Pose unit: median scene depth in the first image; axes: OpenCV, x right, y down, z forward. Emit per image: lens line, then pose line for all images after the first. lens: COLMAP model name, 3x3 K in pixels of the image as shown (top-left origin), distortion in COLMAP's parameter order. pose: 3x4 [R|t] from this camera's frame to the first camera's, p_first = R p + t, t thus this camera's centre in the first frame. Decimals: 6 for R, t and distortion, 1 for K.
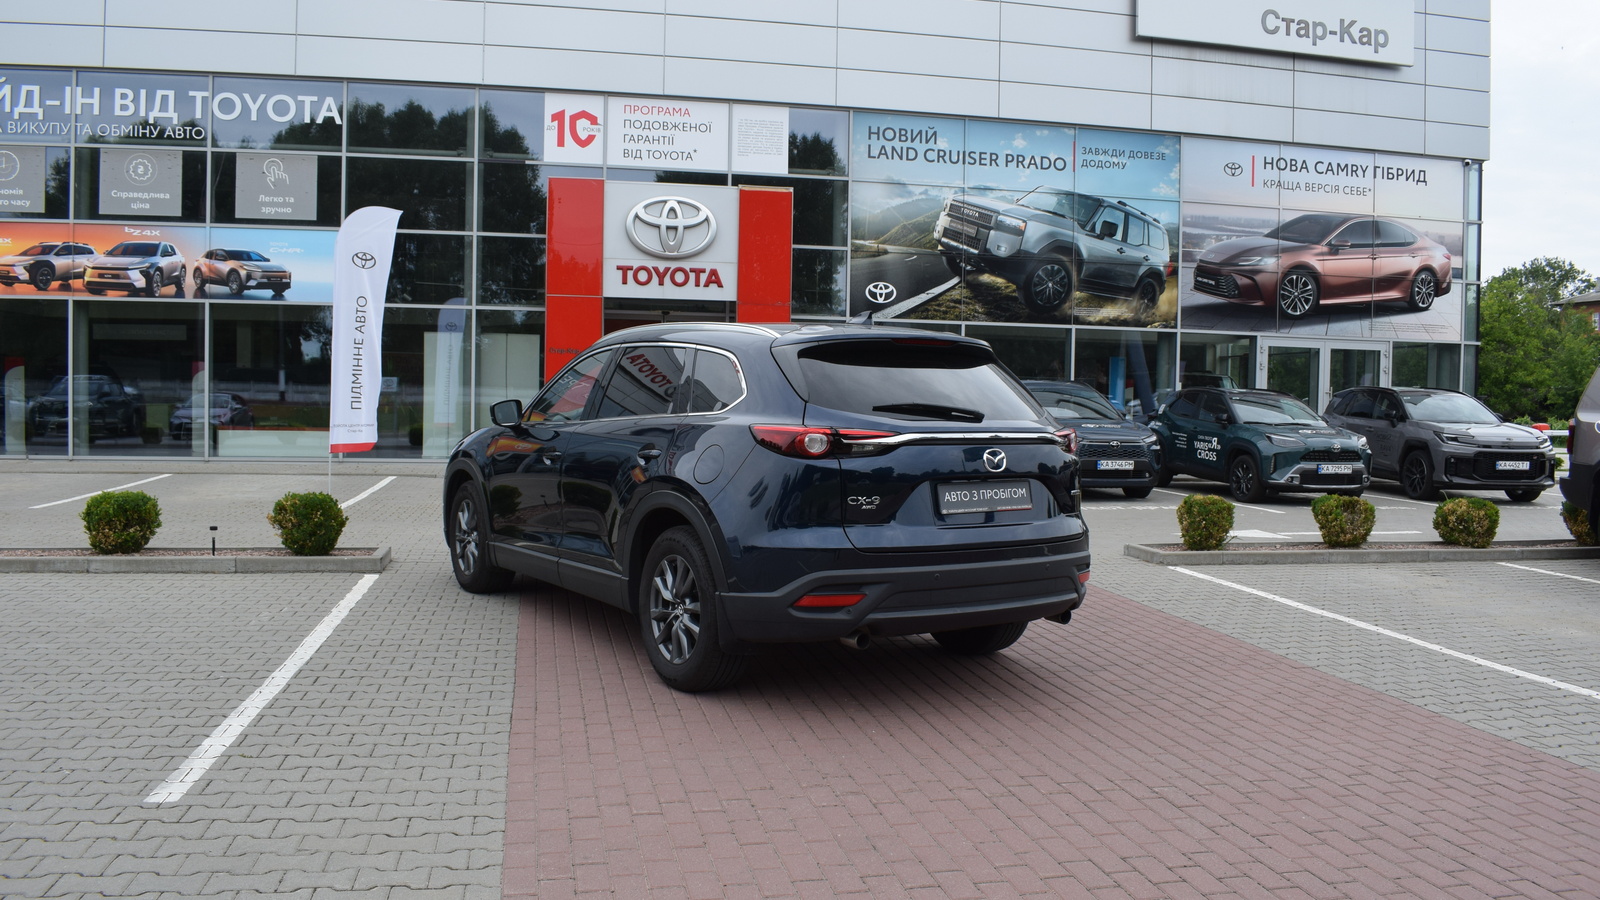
lens RADIAL K [[1249.5, 0, 809.5], [0, 1249.5, 449.4], [0, 0, 1]] dist [-0.096149, 0.016584]
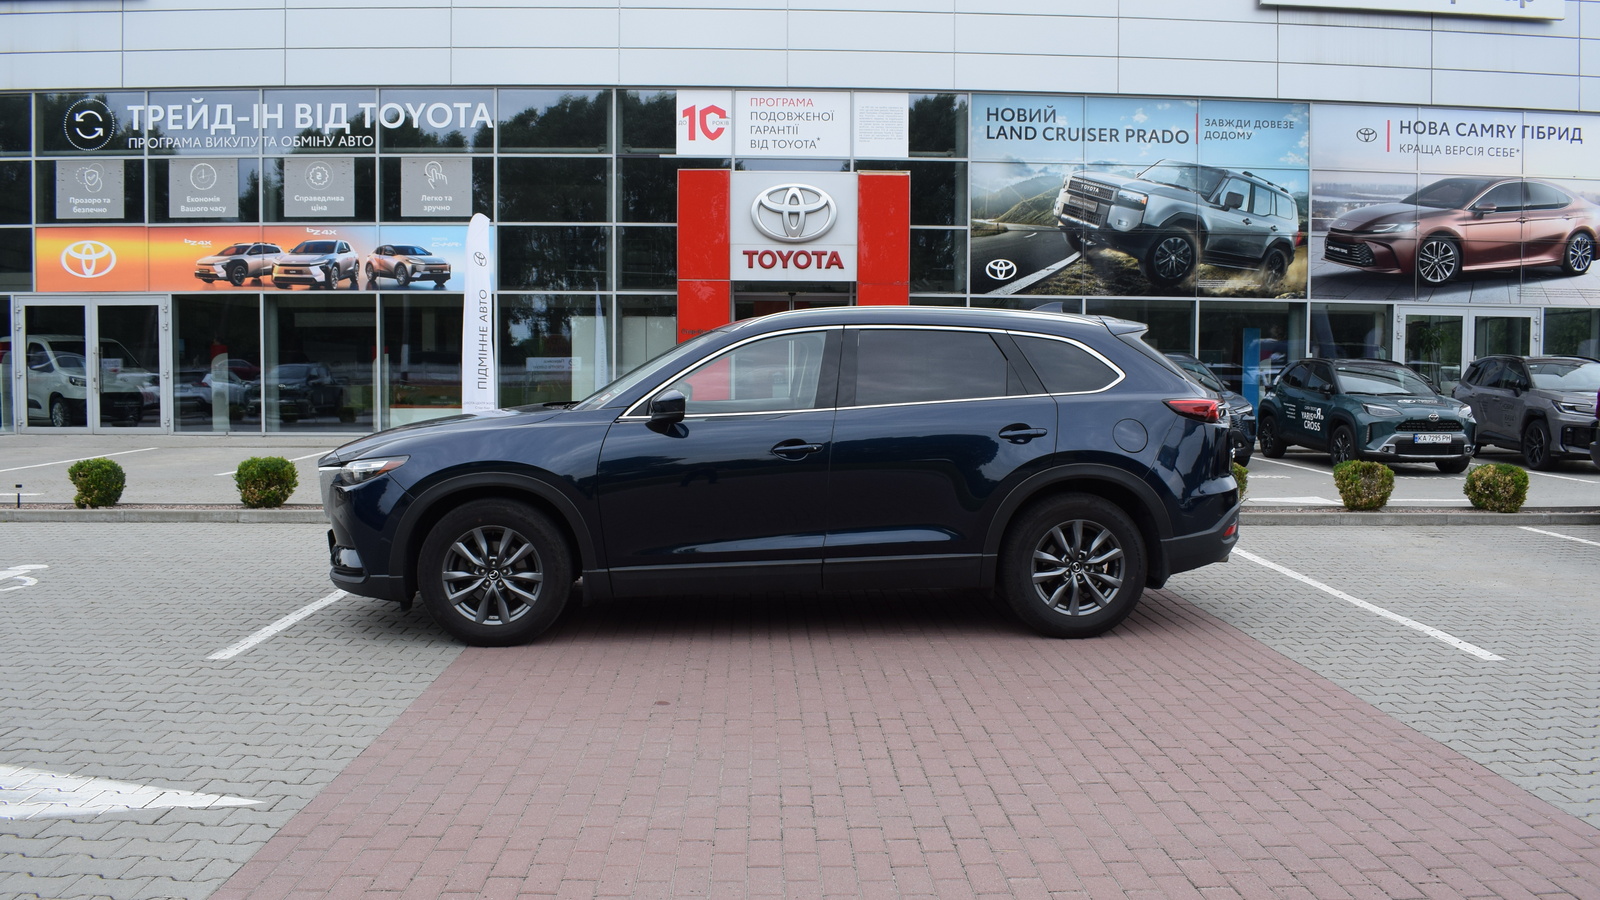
lens RADIAL K [[1283.5, 0, 810.1], [0, 1283.5, 449.4], [0, 0, 1]] dist [-0.096029, 0.016175]
pose [[0.985905, -0.002625, -0.167285, 0.085715], [0.005578, 0.999837, 0.017187, 0.003784], [0.167213, -0.017878, 0.985759, -0.073954]]
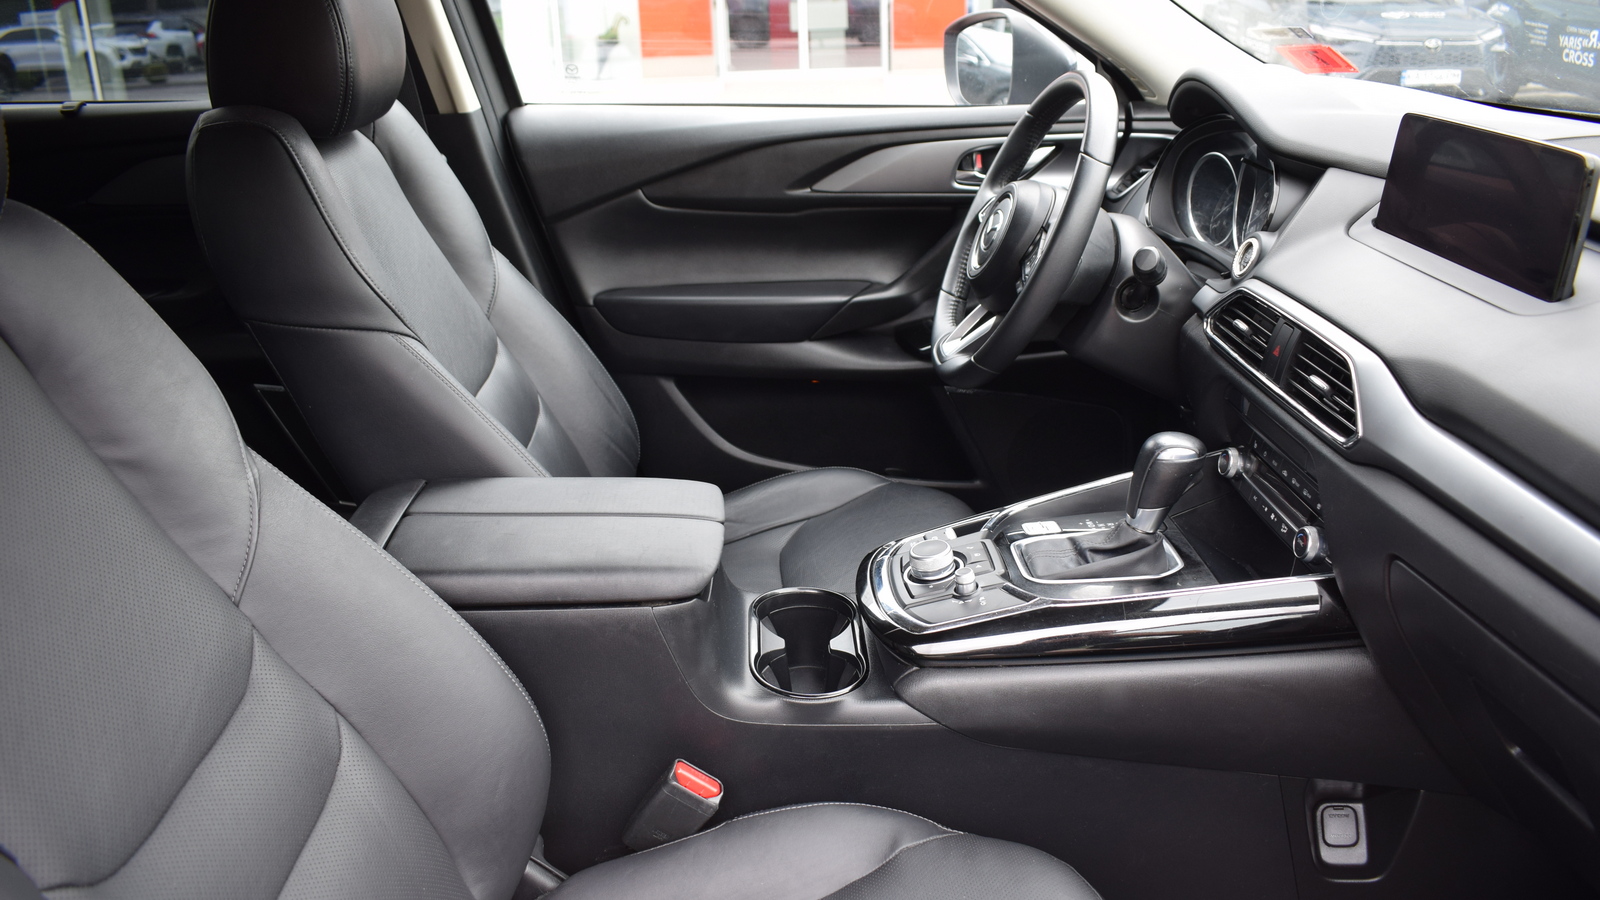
lens RADIAL K [[1249.5, 0, 809.5], [0, 1249.5, 449.4], [0, 0, 1]] dist [-0.096149, 0.016584]
pose [[0.974554, 0.031922, -0.221868, 0.064839], [0.039901, 0.949293, 0.311851, -0.010979], [0.220572, -0.312768, 0.923863, 0.240859]]
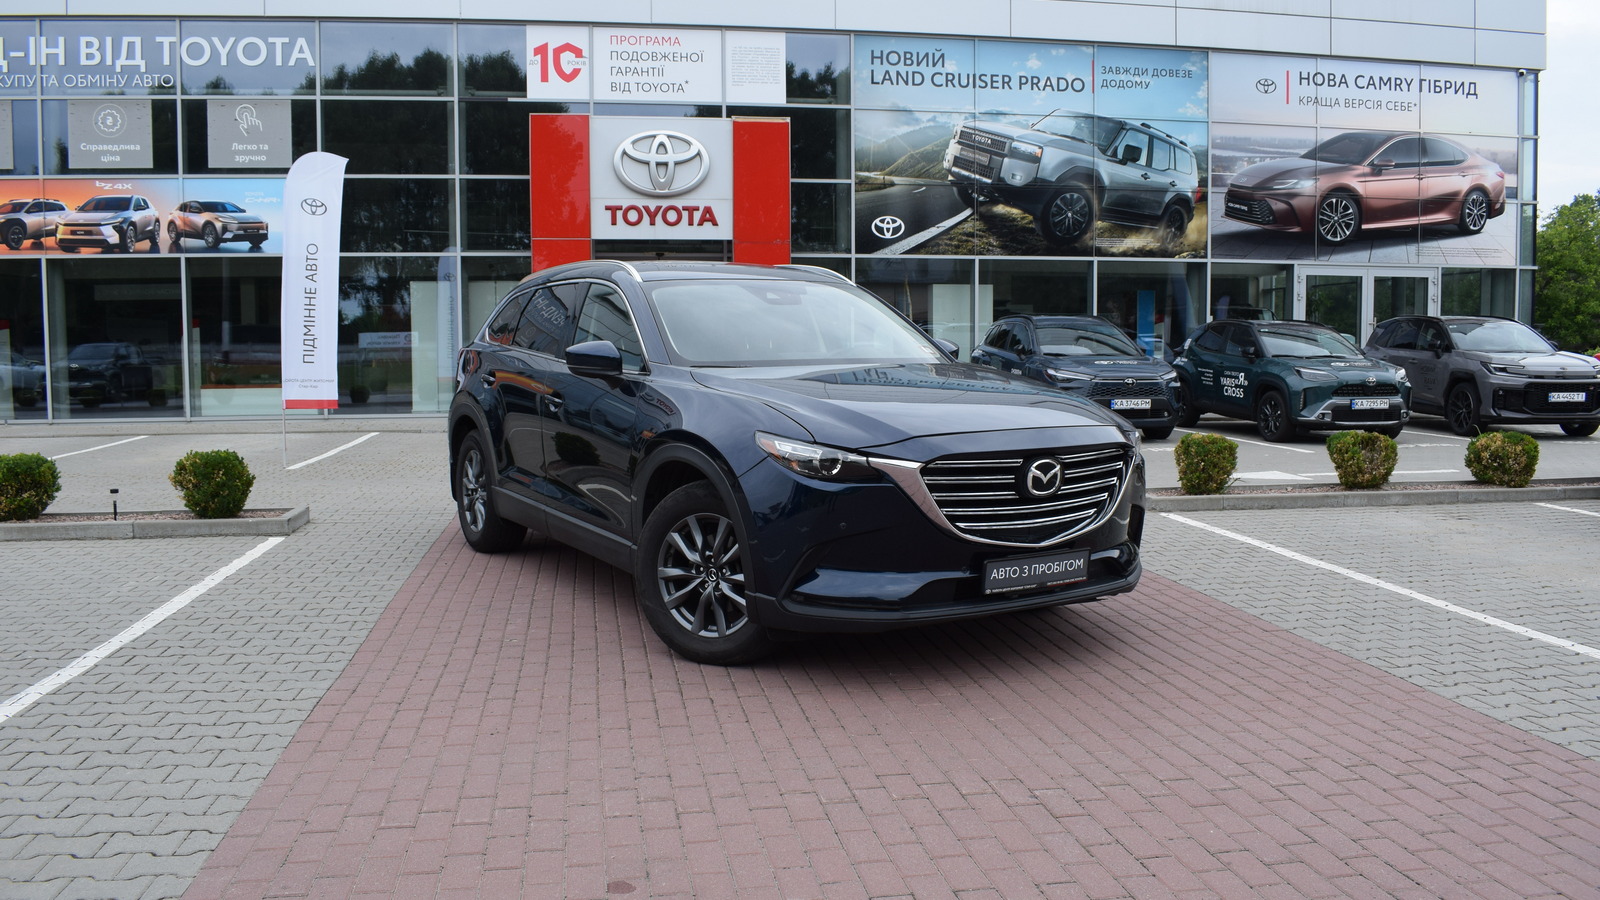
lens RADIAL K [[1266.1, 0, 809.9], [0, 1266.1, 450.5], [0, 0, 1]] dist [-0.097219, 0.018343]
pose [[0.998906, -0.019796, -0.042362, 0.038797], [0.021525, 0.998937, 0.040754, 0.003205], [0.041510, -0.041622, 0.998271, 0.040625]]
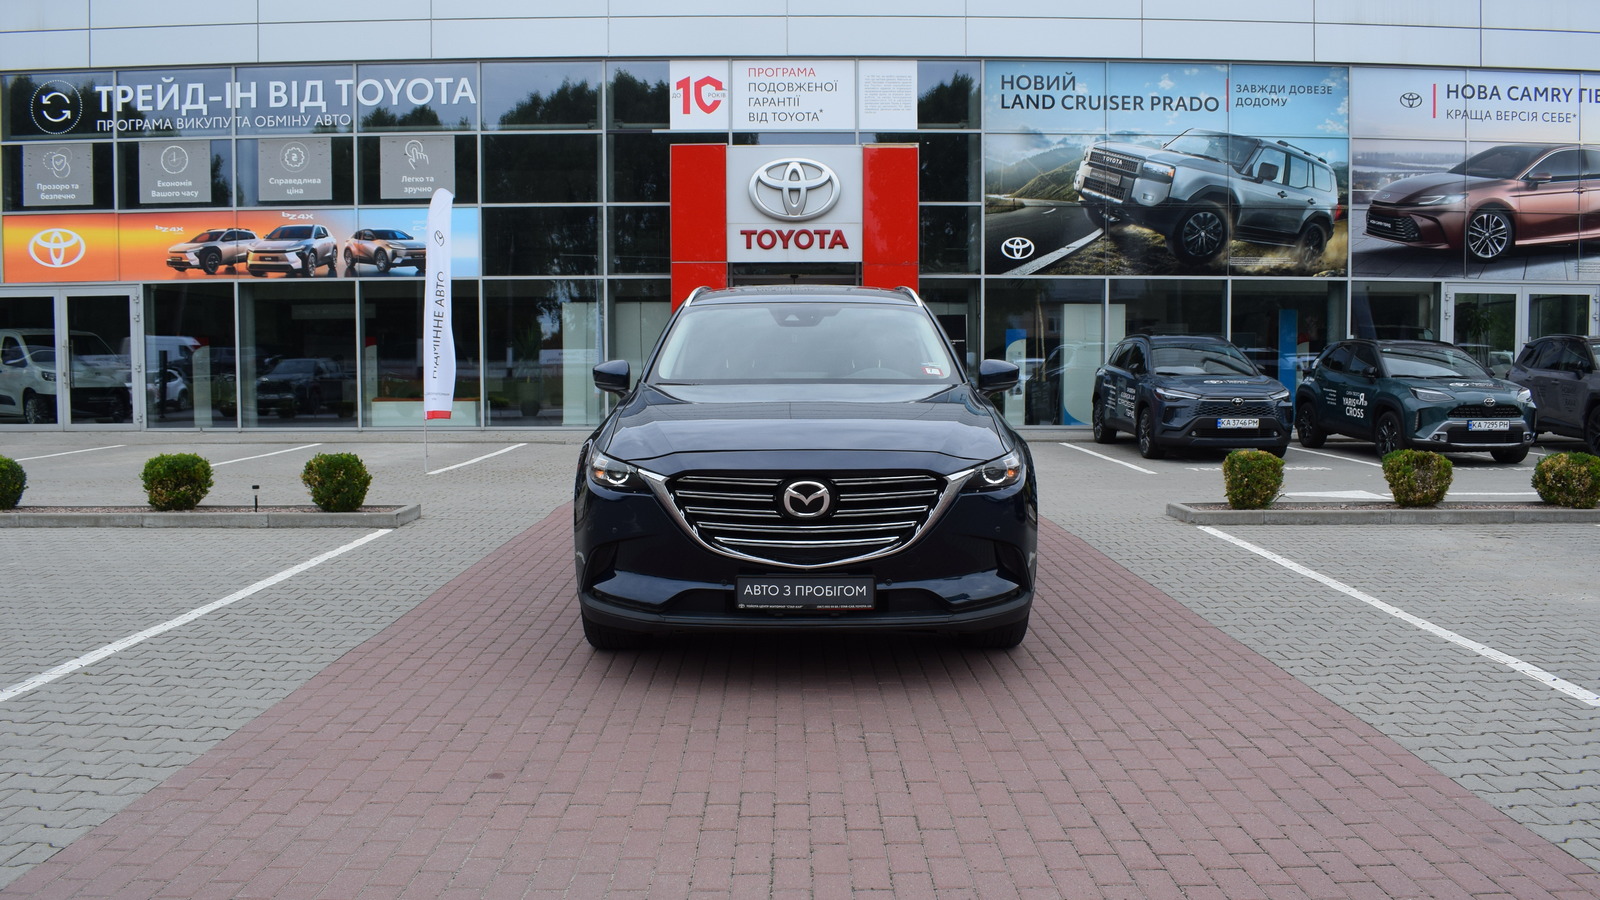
lens RADIAL K [[1283.5, 0, 810.1], [0, 1283.5, 449.4], [0, 0, 1]] dist [-0.096029, 0.016175]
pose [[0.981032, -0.008210, -0.193670, 0.098529], [0.012706, 0.999678, 0.021984, 0.006048], [0.193427, -0.024028, 0.980820, 0.000225]]
